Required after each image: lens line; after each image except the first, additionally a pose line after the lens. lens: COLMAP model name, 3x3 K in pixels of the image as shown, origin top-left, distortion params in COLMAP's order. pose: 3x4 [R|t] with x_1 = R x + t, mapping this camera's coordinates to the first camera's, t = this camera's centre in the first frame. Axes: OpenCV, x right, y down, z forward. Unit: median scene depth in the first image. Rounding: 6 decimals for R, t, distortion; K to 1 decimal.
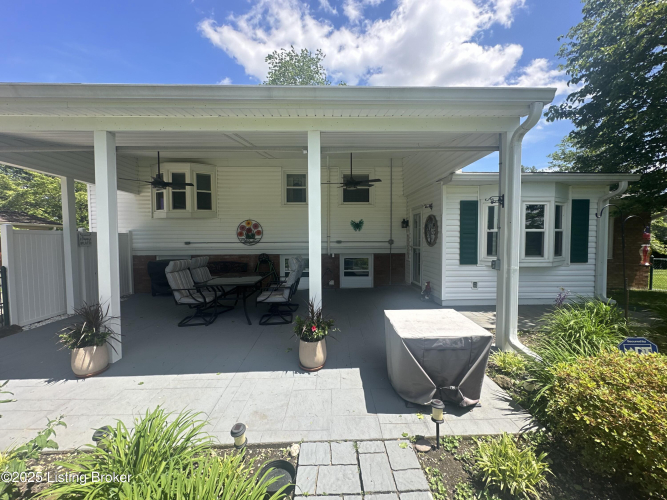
lens RADIAL K [[266.3, 0, 331.5], [0, 266.3, 249.2], [0, 0, 1]] dist [0.001228, 0.000145]
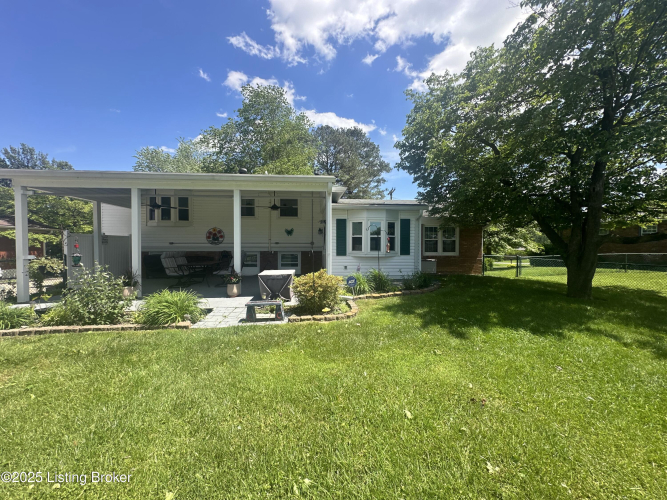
lens RADIAL K [[266.3, 0, 336.8], [0, 266.3, 249.3], [0, 0, 1]] dist [0.001228, 0.000145]
pose [[0.997011, 0.003506, 0.077184, 0.346140], [-0.002213, 0.999856, -0.016836, 0.045327], [-0.077232, 0.016615, 0.996875, -0.724803]]
